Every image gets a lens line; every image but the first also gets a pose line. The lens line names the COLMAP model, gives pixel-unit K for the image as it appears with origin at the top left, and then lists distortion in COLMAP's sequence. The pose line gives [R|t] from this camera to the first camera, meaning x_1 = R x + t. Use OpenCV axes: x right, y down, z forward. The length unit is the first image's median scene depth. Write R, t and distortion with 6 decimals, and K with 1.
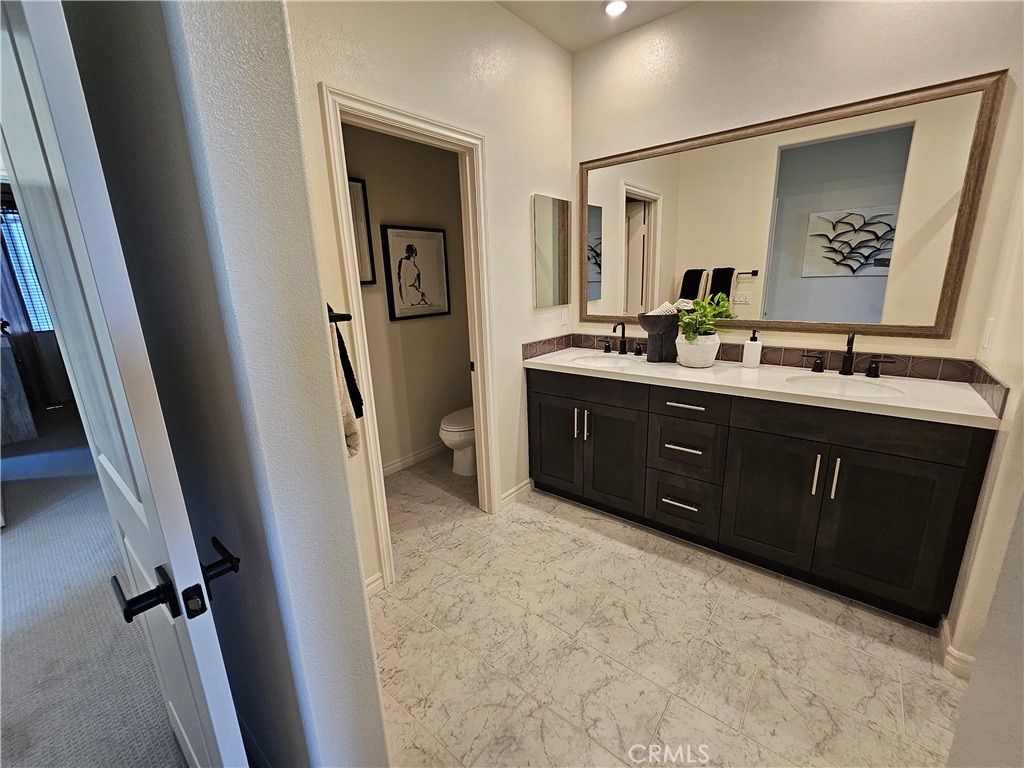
lens RADIAL K [[419.5, 0, 515.1], [0, 419.5, 383.7], [0, 0, 1]] dist [-0.003605, 0.000316]
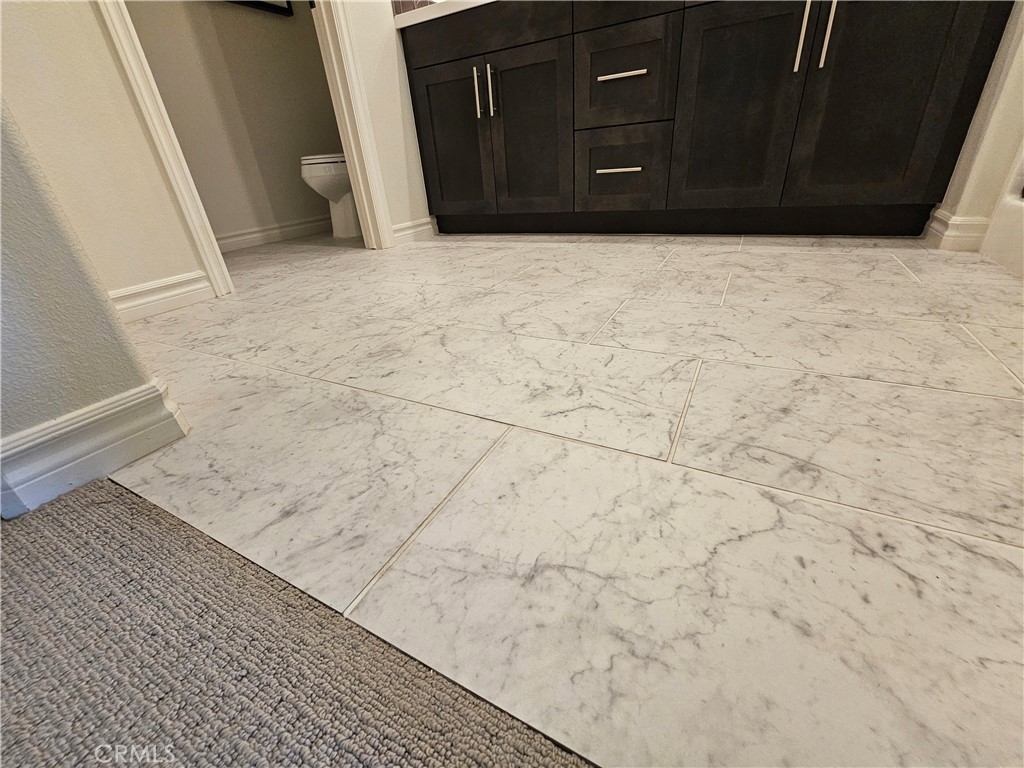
lens RADIAL K [[419.5, 0, 510.1], [0, 419.5, 382.4], [0, 0, 1]] dist [-0.003605, 0.000316]
pose [[0.981871, -0.125139, 0.142374, 0.039490], [0.088206, 0.966467, 0.241166, 0.444001], [-0.167779, -0.224235, 0.959984, 0.204828]]
